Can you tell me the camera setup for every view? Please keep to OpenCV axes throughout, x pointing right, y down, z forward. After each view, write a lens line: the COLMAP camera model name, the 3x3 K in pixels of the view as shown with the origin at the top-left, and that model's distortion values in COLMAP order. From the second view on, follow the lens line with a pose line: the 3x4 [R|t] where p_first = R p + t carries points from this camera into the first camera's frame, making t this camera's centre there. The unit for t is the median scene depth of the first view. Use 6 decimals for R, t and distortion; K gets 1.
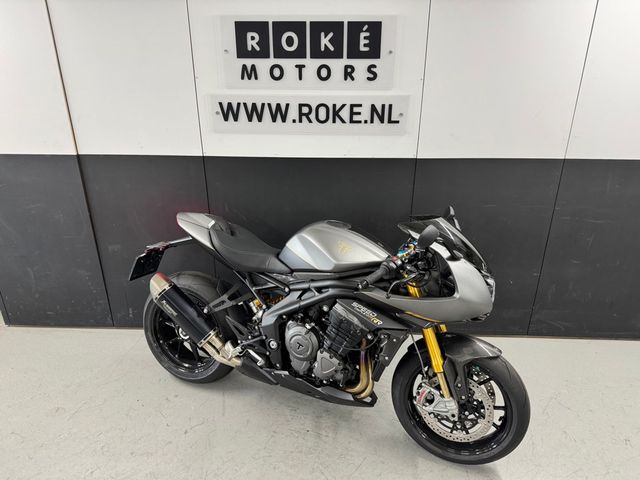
lens RADIAL K [[451.1, 0, 324.1], [0, 451.1, 240.1], [0, 0, 1]] dist [0.041500, -0.045875]
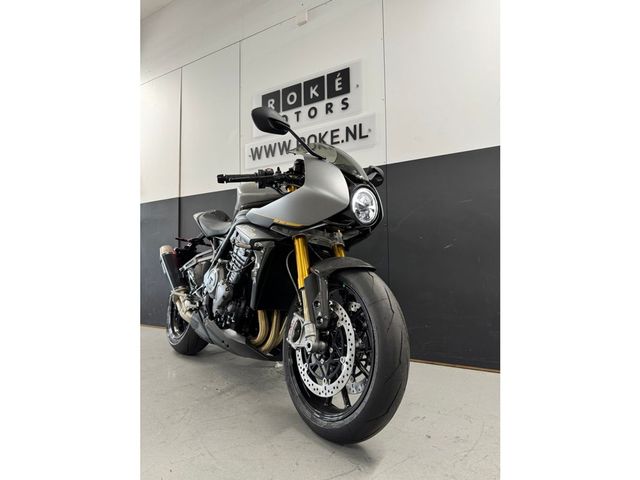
lens RADIAL K [[340.9, 0, 323.2], [0, 340.9, 239.6], [0, 0, 1]] dist [0.007063, -0.000772]
pose [[0.885811, -0.047194, -0.461640, 0.500980], [-0.161088, 0.901678, -0.401281, 0.387788], [0.435189, 0.429824, 0.791114, 0.399407]]
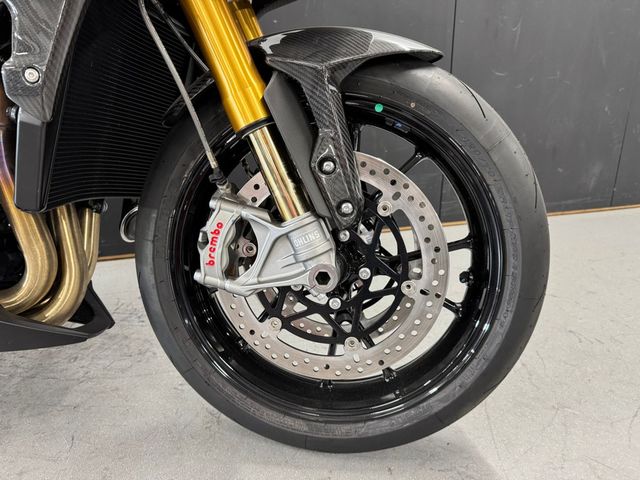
lens RADIAL K [[451.1, 0, 321.5], [0, 451.1, 236.2], [0, 0, 1]] dist [0.041500, -0.045875]
pose [[0.958046, -0.115666, 0.262238, 0.180843], [0.135283, 0.989110, -0.057968, 0.321114], [-0.252677, 0.091013, 0.963261, 0.618885]]
